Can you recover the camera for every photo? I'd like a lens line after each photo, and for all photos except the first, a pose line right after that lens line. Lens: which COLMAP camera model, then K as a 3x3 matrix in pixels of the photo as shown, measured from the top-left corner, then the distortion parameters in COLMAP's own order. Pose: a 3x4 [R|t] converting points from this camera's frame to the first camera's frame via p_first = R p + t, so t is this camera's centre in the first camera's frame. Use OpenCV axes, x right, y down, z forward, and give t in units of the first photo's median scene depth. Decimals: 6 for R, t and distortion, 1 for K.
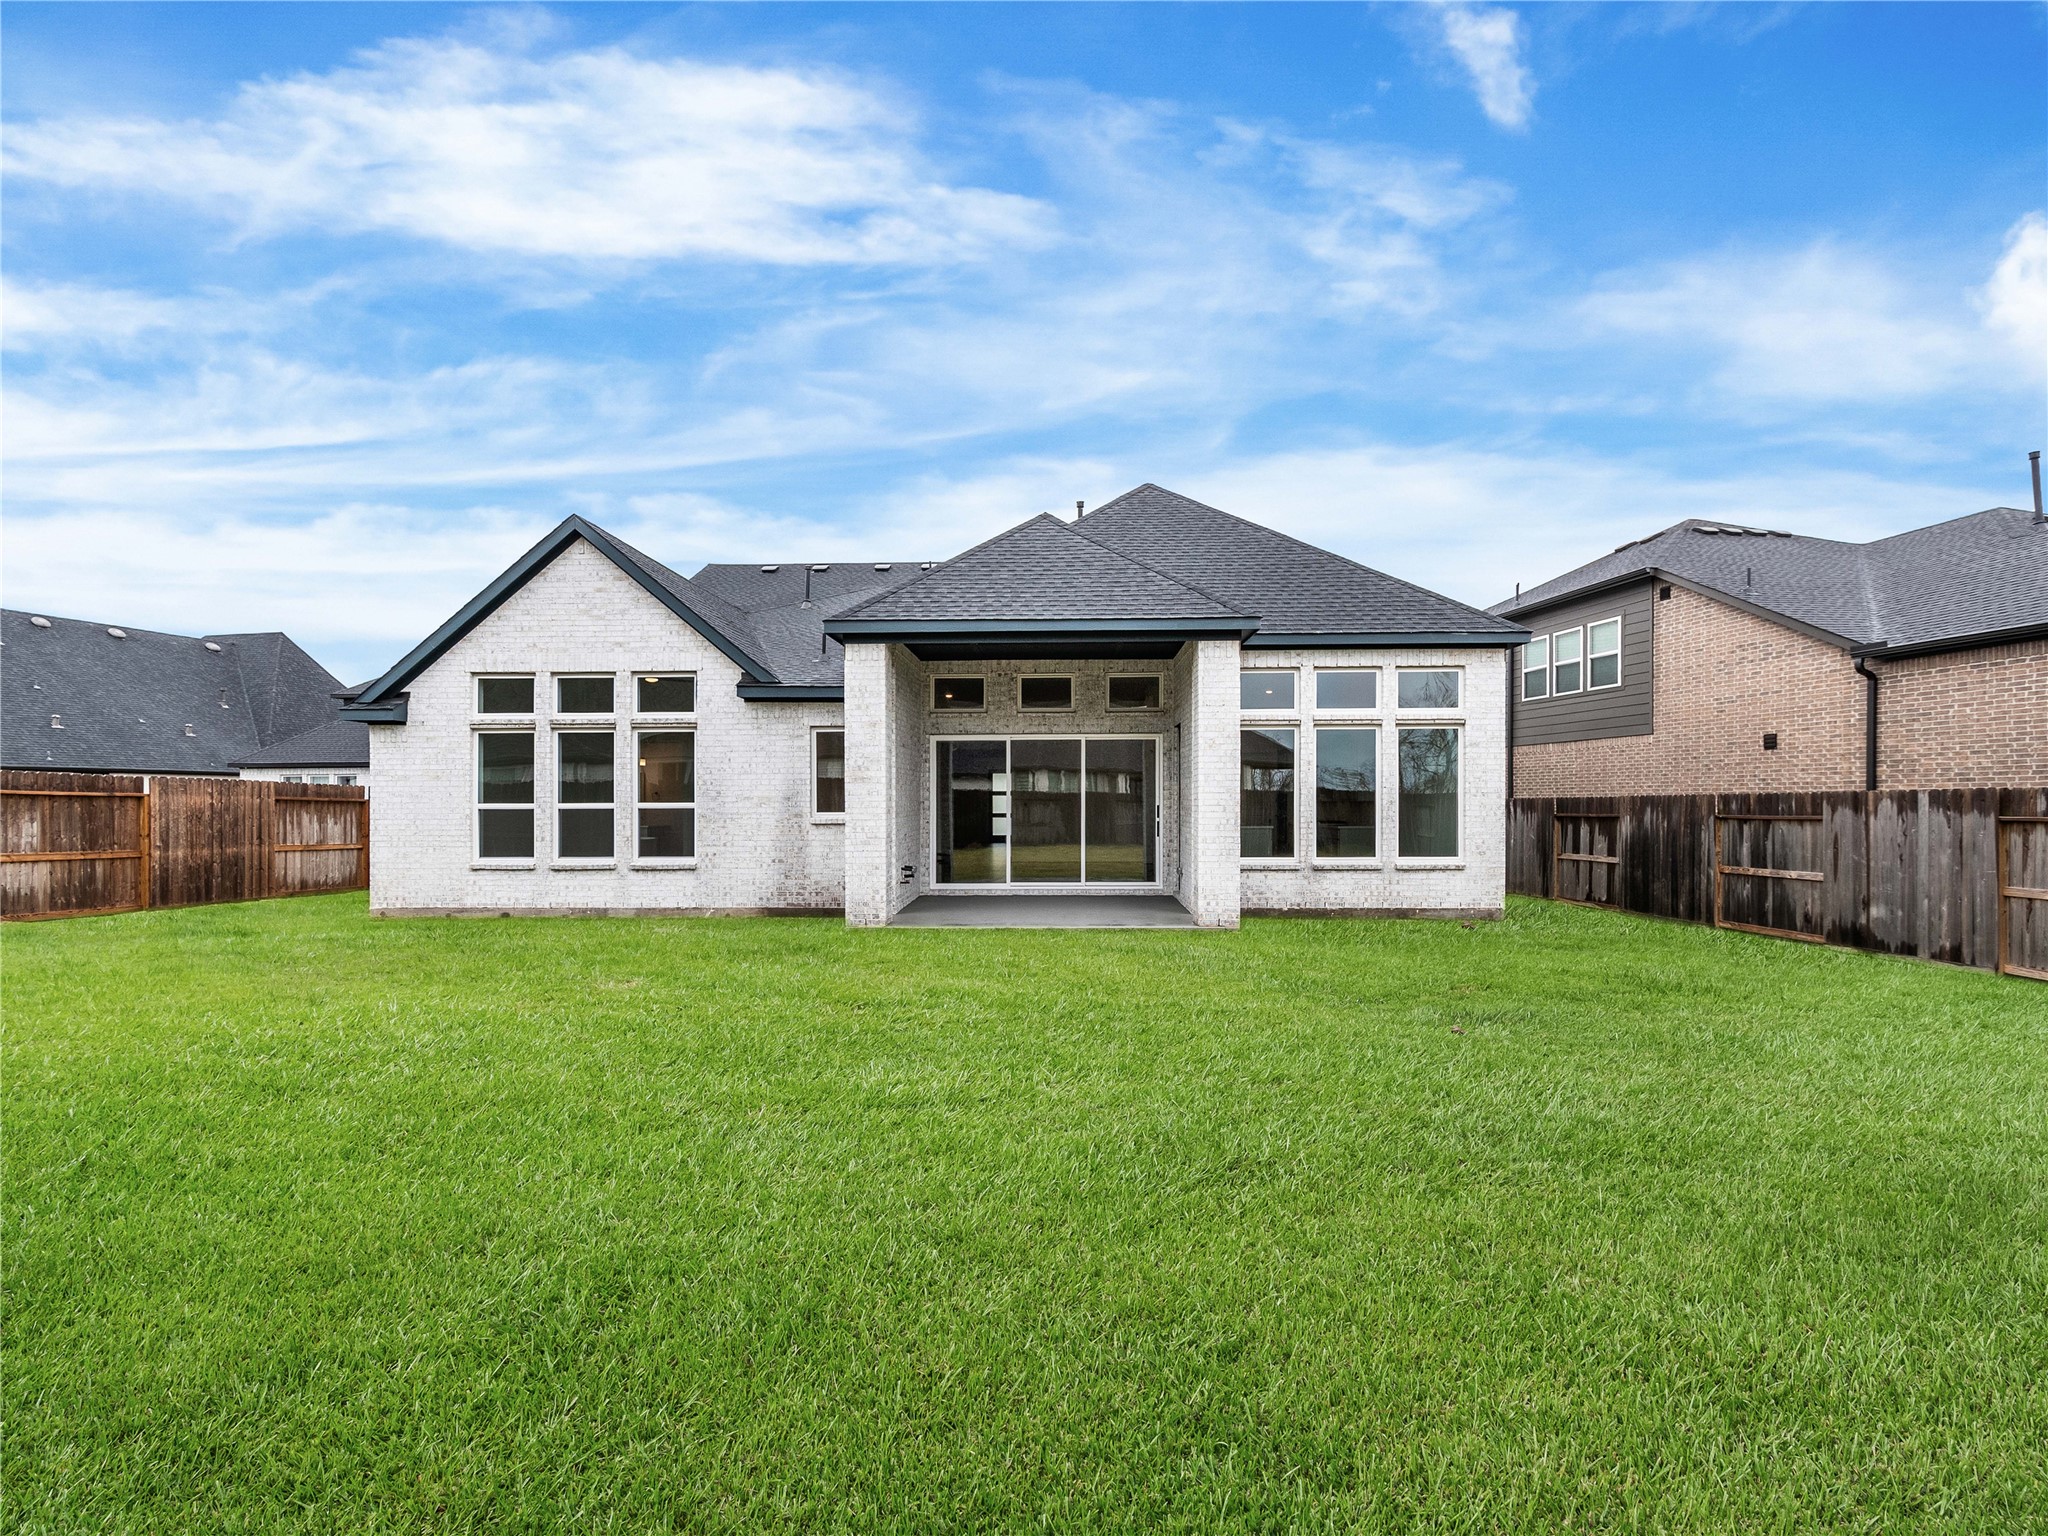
lens RADIAL K [[1026.6, 0, 1024.2], [0, 1026.6, 787.3], [0, 0, 1]] dist [0.003021, -0.000328]
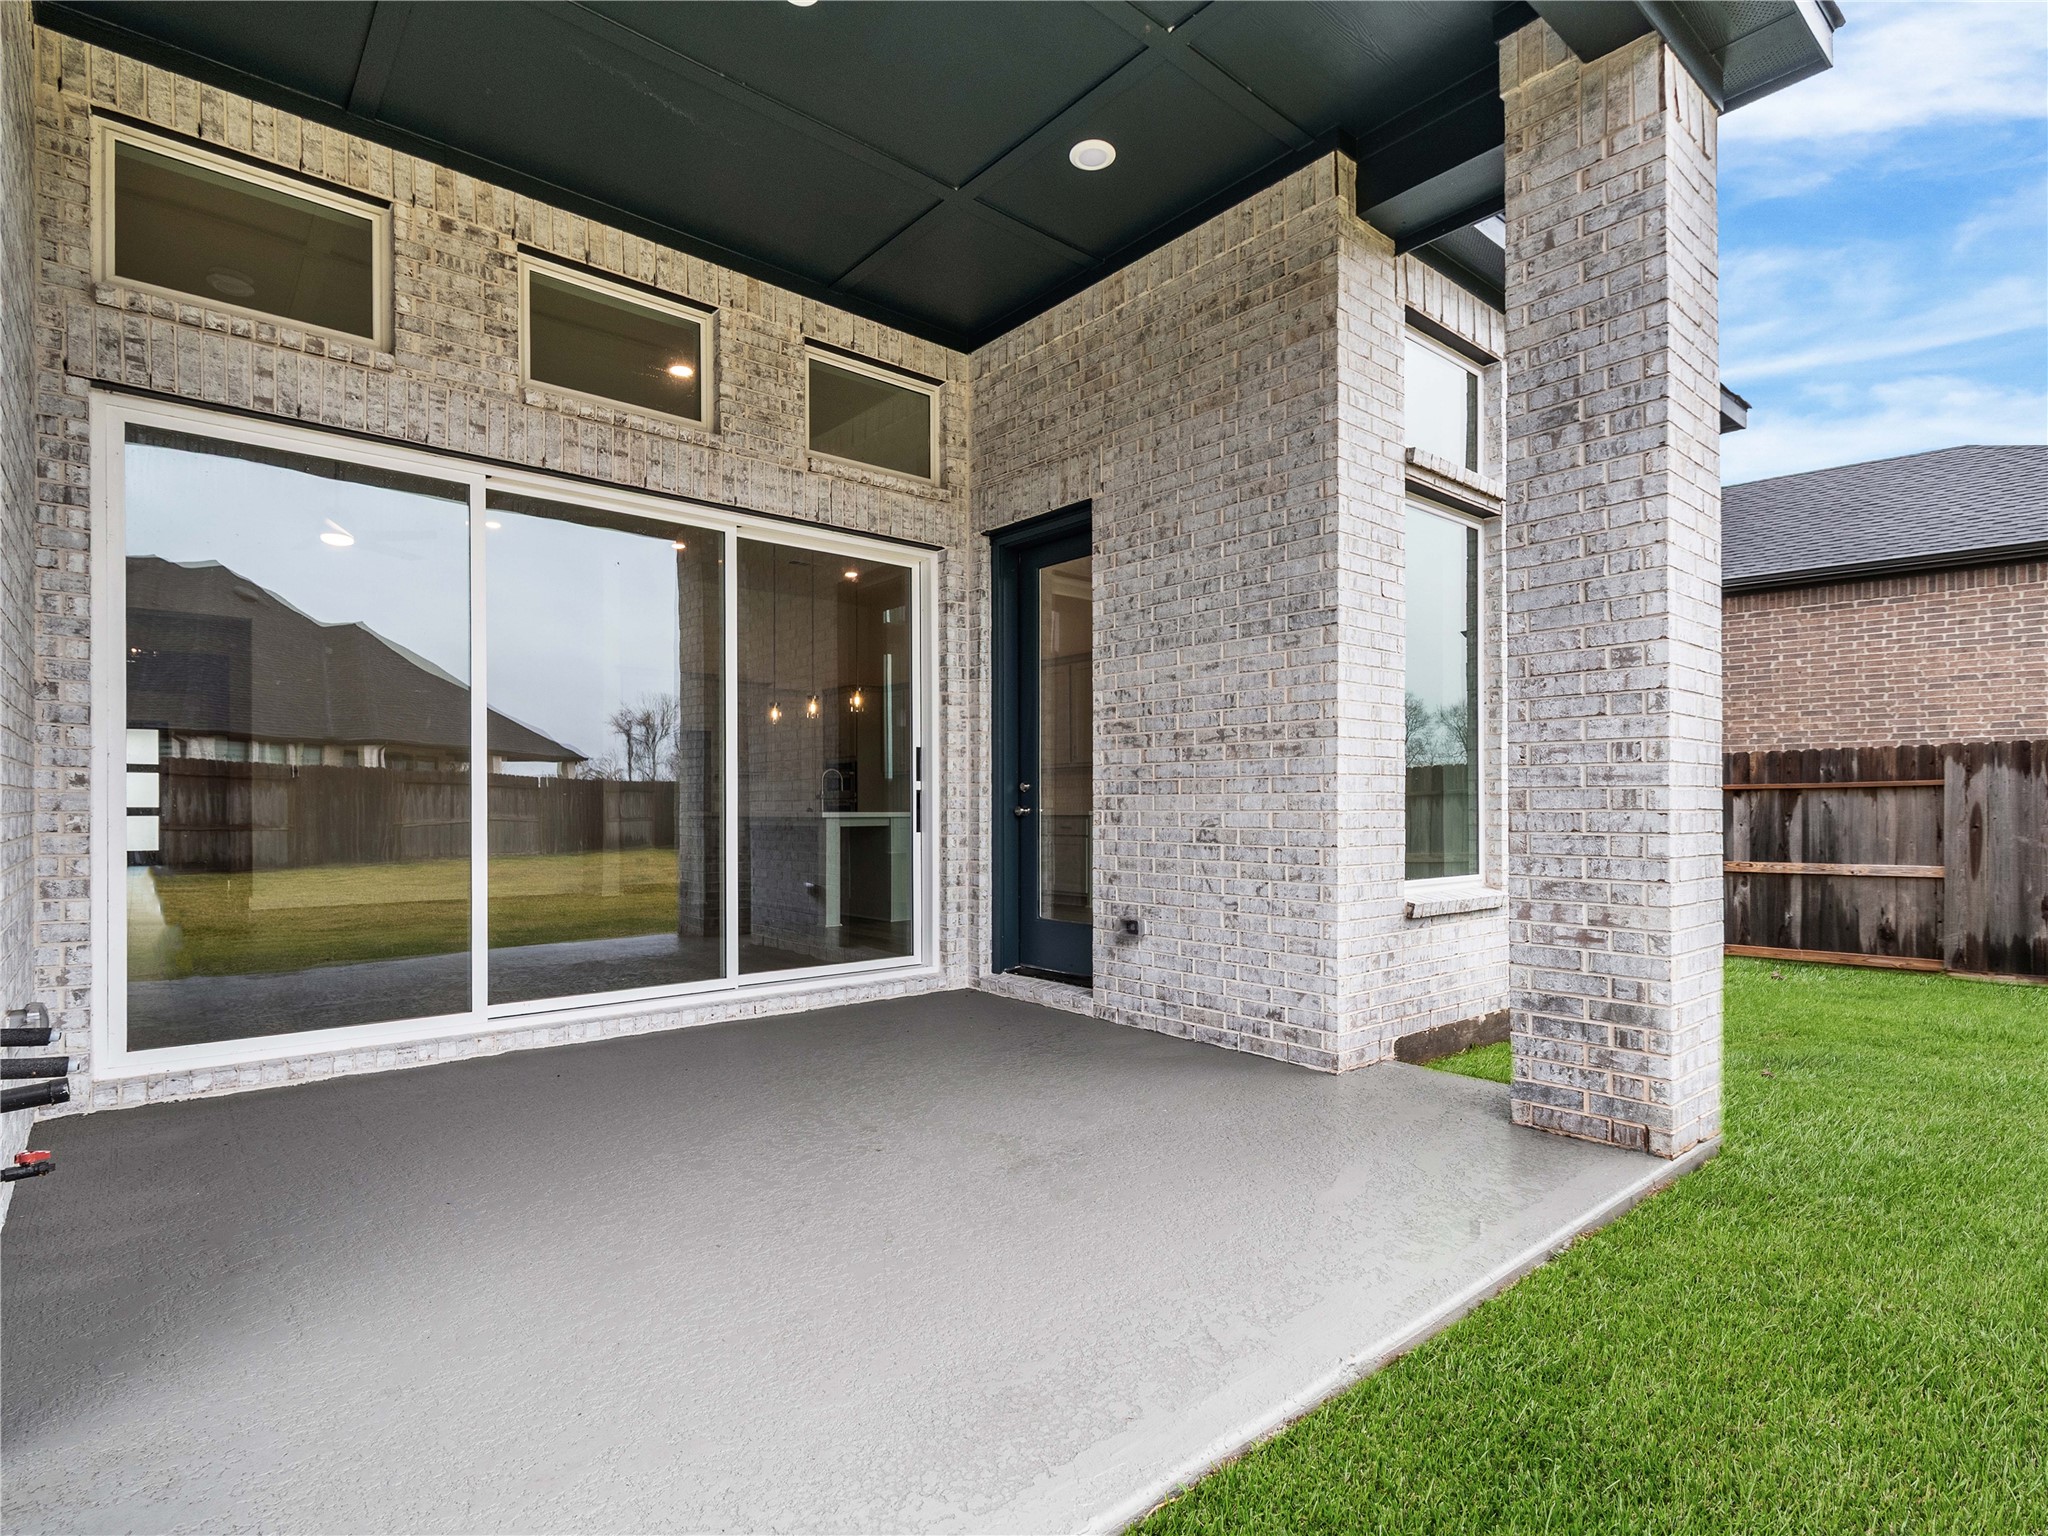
lens RADIAL K [[1026.6, 0, 1005.8], [0, 1026.6, 824.7], [0, 0, 1]] dist [0.003021, -0.000328]
pose [[0.746645, -0.008427, 0.665170, -0.112383], [-0.011428, 0.999610, 0.025491, 0.043150], [-0.665125, -0.026634, 0.746257, 0.839525]]
